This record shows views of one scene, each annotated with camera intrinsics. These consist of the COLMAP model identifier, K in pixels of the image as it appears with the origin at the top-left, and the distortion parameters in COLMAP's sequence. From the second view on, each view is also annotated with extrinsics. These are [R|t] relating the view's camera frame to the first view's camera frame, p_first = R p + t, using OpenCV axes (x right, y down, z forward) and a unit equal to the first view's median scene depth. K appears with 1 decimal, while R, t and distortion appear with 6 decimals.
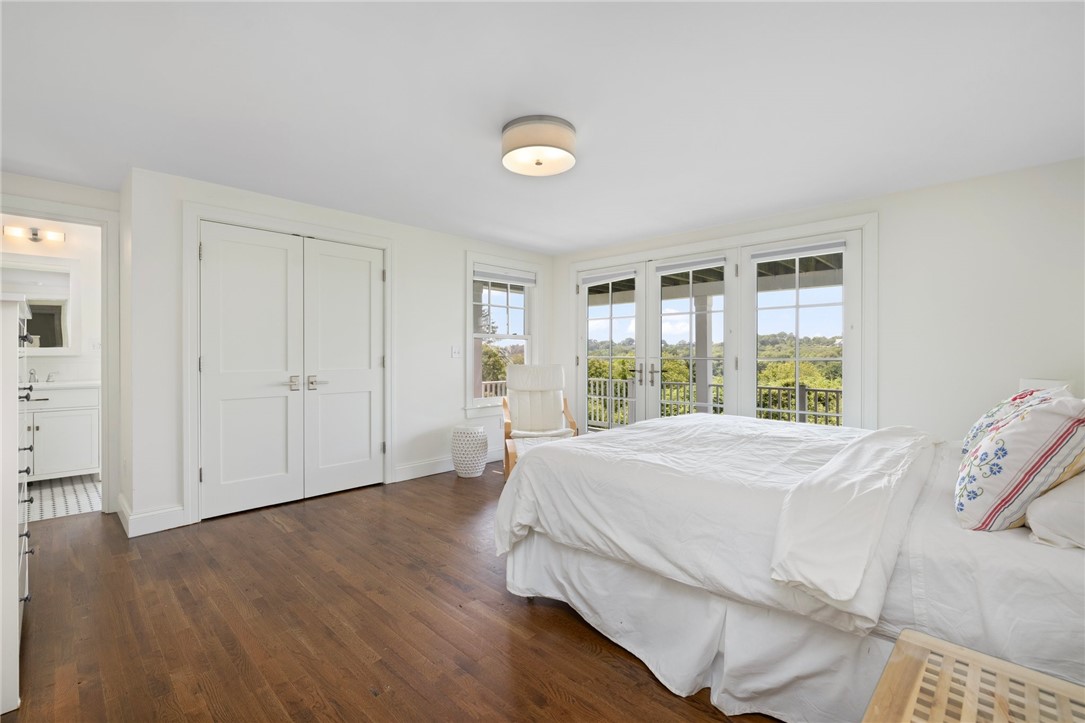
lens RADIAL K [[512.7, 0, 542.5], [0, 512.7, 361.5], [0, 0, 1]] dist [-0.002585, -0.000523]
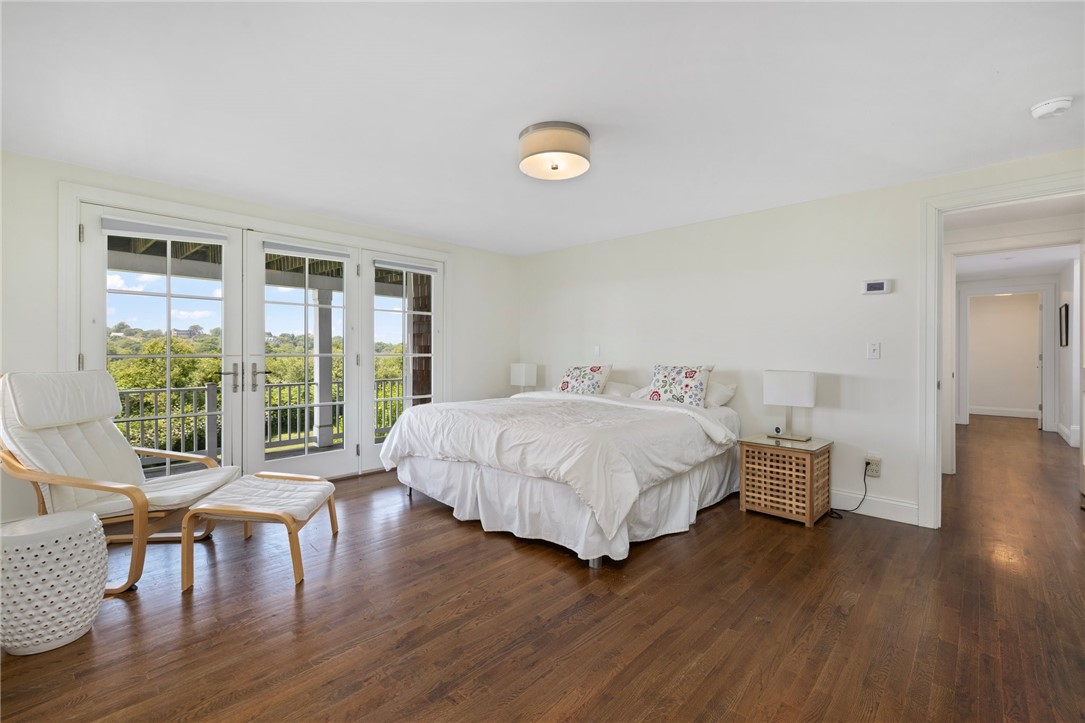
lens RADIAL K [[477.2, 0, 542.5], [0, 477.2, 361.5], [0, 0, 1]] dist [0.001875, 0.000398]
pose [[-0.057539, -0.024786, 0.998036, -0.540820], [0.008766, 0.999641, 0.025331, -0.012721], [-0.998305, 0.010206, -0.057301, 0.599757]]
